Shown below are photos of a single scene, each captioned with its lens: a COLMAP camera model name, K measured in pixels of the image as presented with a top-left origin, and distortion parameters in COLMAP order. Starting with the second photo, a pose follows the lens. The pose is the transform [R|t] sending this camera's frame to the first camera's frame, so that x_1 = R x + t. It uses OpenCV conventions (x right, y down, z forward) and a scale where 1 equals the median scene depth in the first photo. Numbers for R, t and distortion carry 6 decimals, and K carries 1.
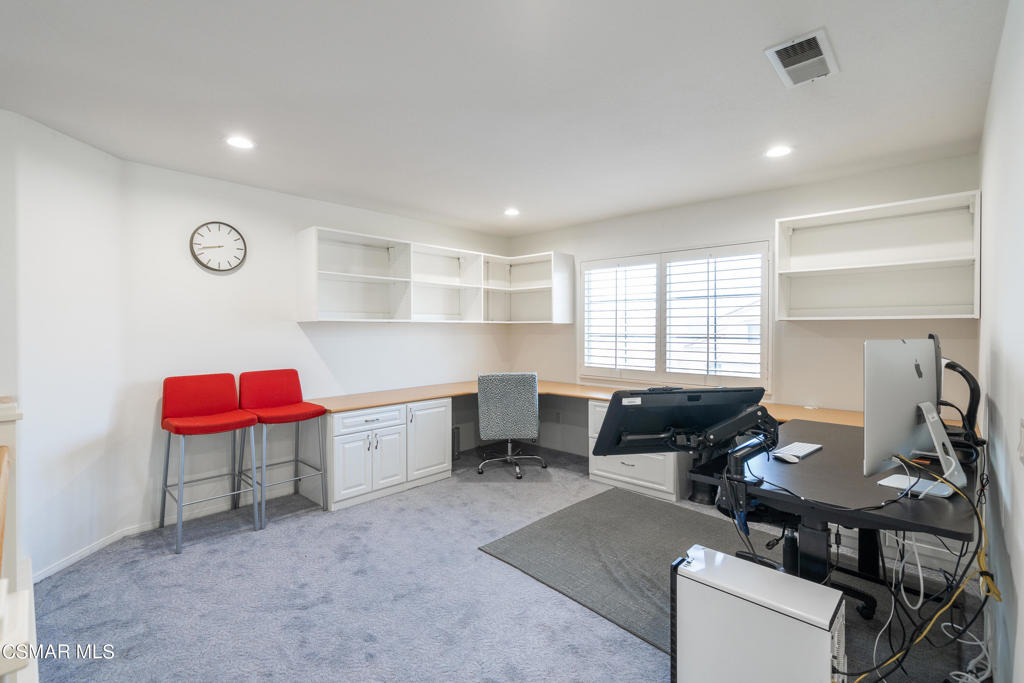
lens RADIAL K [[469.8, 0, 510.8], [0, 469.8, 332.3], [0, 0, 1]] dist [-0.001125, 0.000087]
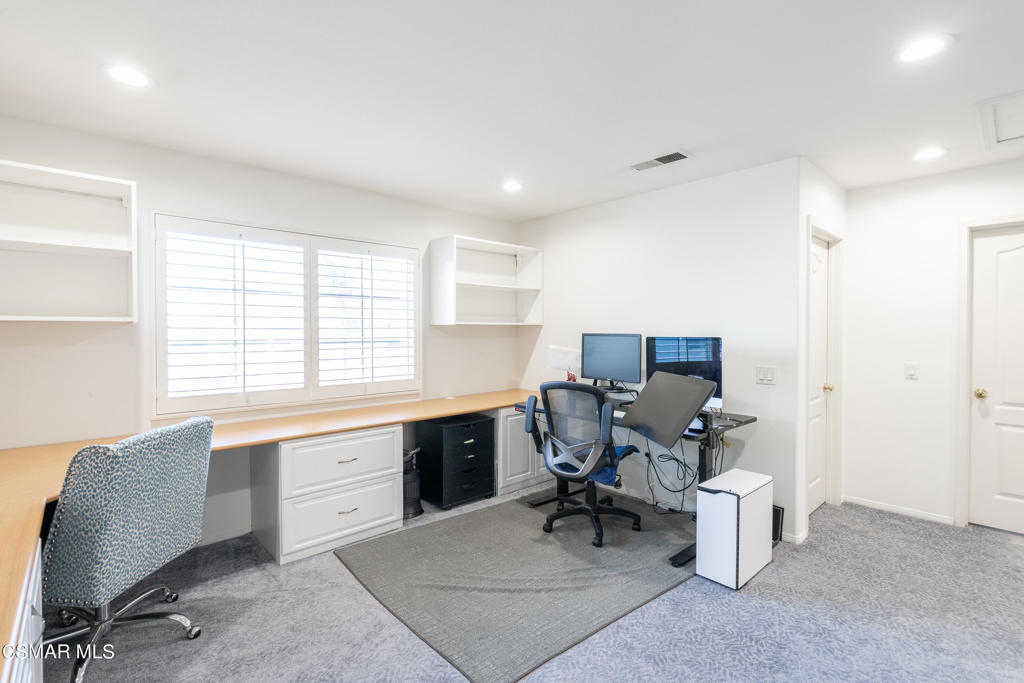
lens RADIAL K [[469.8, 0, 521.2], [0, 469.8, 337.1], [0, 0, 1]] dist [-0.001125, 0.000087]
pose [[0.063146, -0.015525, 0.997884, -0.439213], [0.009529, 0.999843, 0.014952, -0.007728], [-0.997959, 0.008565, 0.063284, 0.608176]]
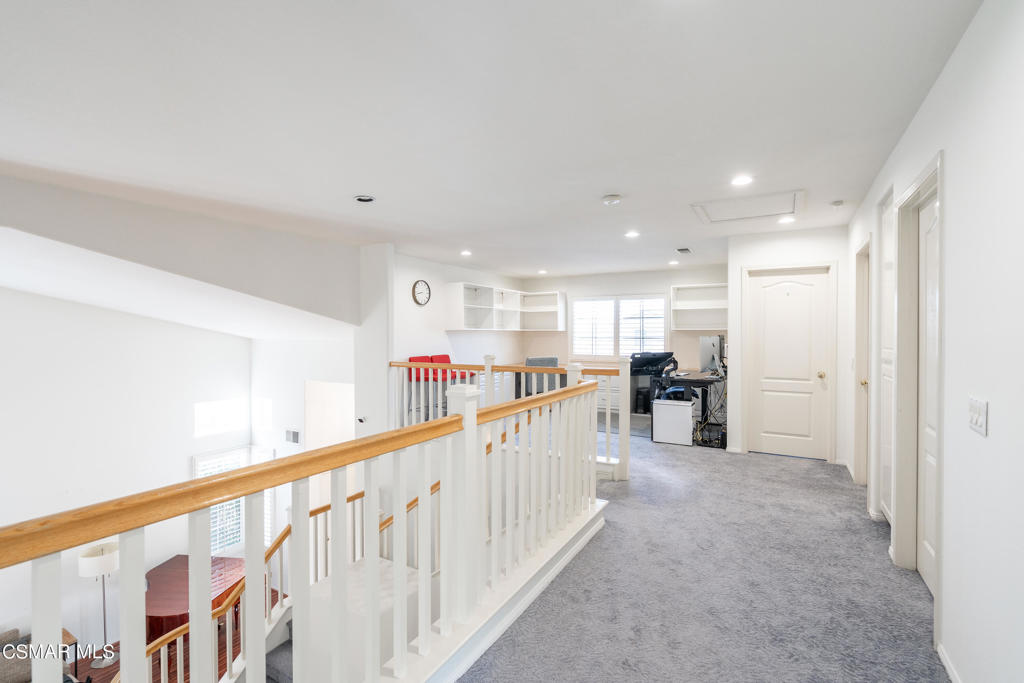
lens RADIAL K [[469.8, 0, 514.4], [0, 469.8, 339.9], [0, 0, 1]] dist [-0.001125, 0.000087]
pose [[0.974089, -0.002765, 0.226149, -0.544808], [0.001528, 0.999983, 0.005647, 0.006351], [-0.226161, -0.005155, 0.974076, -0.823591]]
